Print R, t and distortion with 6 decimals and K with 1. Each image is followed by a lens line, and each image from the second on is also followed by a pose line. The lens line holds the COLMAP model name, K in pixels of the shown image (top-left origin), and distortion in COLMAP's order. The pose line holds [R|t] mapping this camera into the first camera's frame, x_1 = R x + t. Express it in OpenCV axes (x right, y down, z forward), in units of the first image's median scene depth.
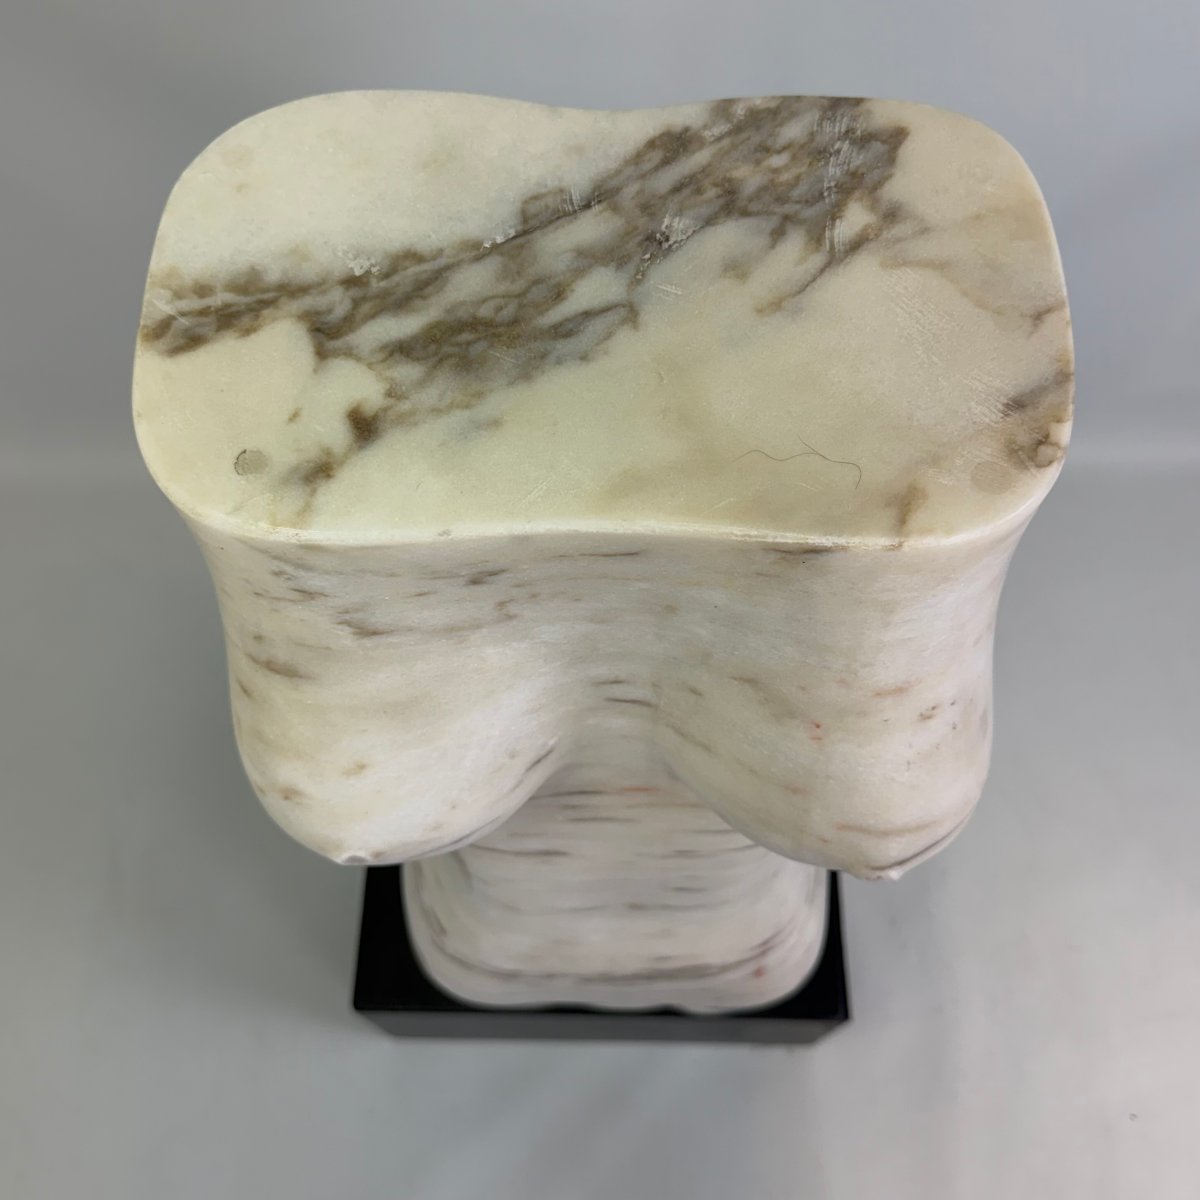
lens RADIAL K [[1152.8, 0, 595.1], [0, 1152.8, 603.6], [0, 0, 1]] dist [0.201301, -0.495641]
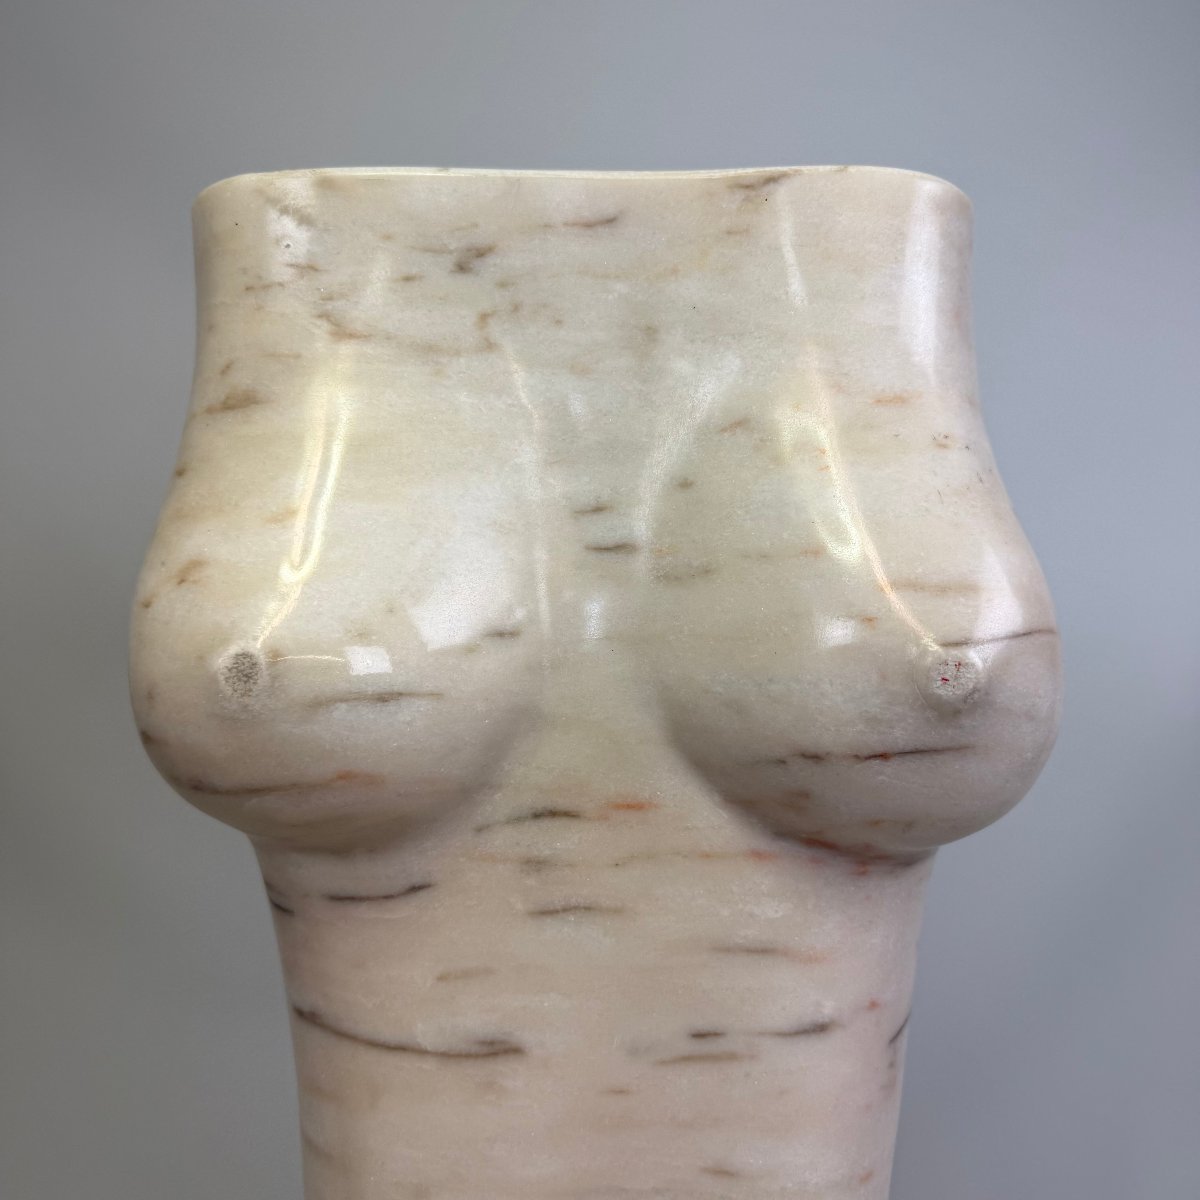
lens RADIAL K [[1119.6, 0, 600.0], [0, 1119.6, 600.0], [0, 0, 1]] dist [0.202356, -0.510291]
pose [[0.999762, 0.012330, 0.017990, 0.006232], [0.010193, 0.465095, -0.885202, 0.996381], [-0.019282, 0.885175, 0.464859, 0.756425]]
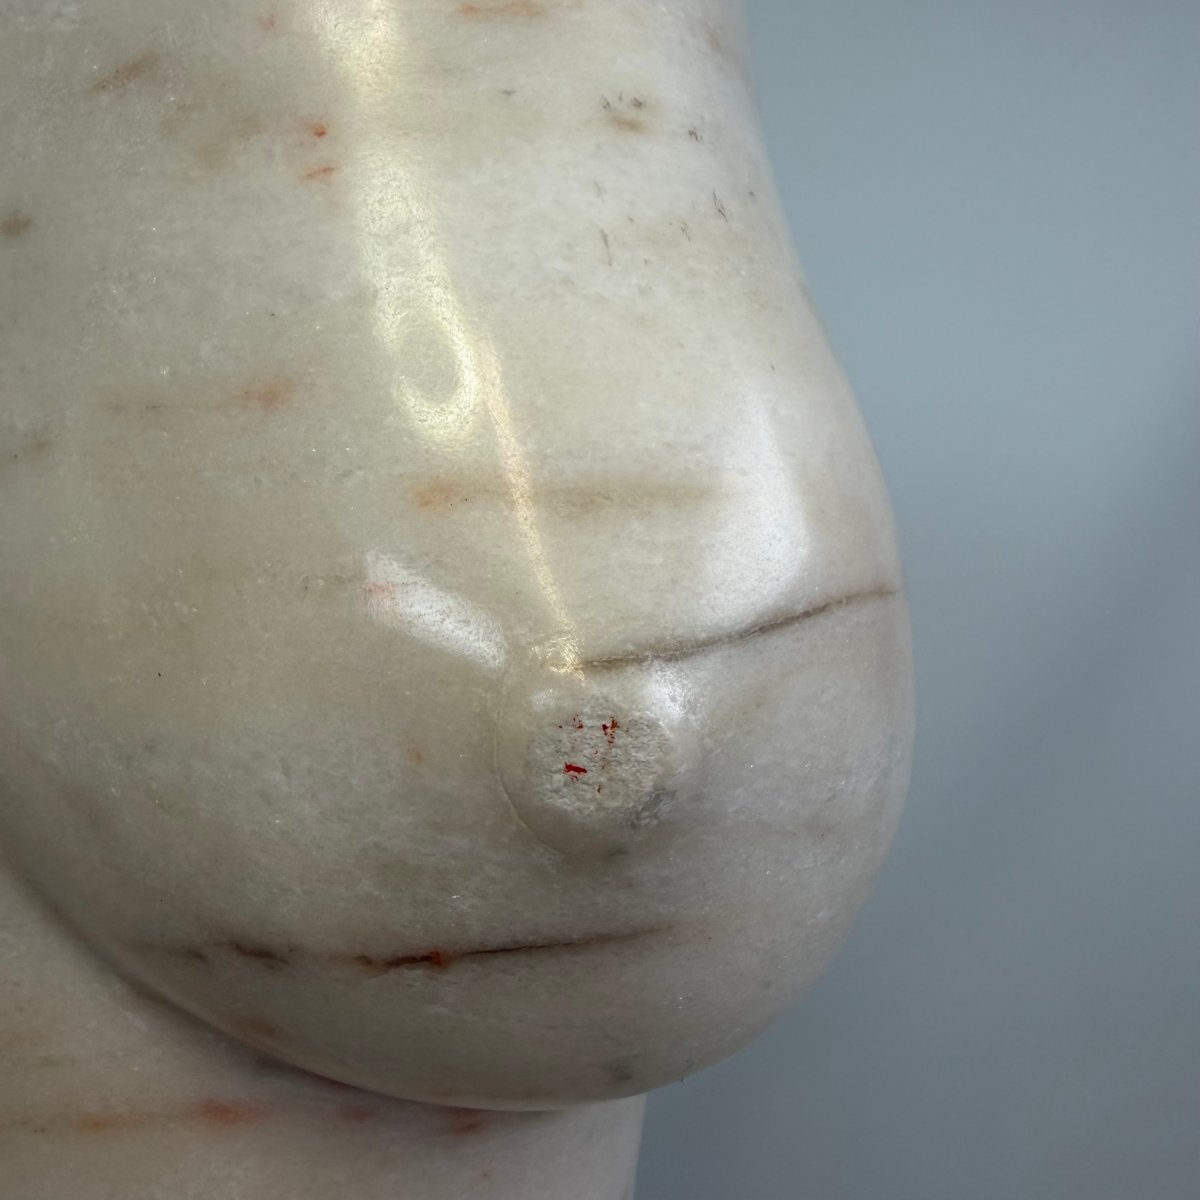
lens RADIAL K [[1129.4, 0, 600.2], [0, 1129.4, 494.3], [0, 0, 1]] dist [-0.013692, 0.000718]
pose [[0.994413, -0.008718, 0.105197, 0.256385], [0.094343, 0.520419, -0.848683, 0.485697], [-0.047347, 0.853866, 0.518334, 0.987508]]
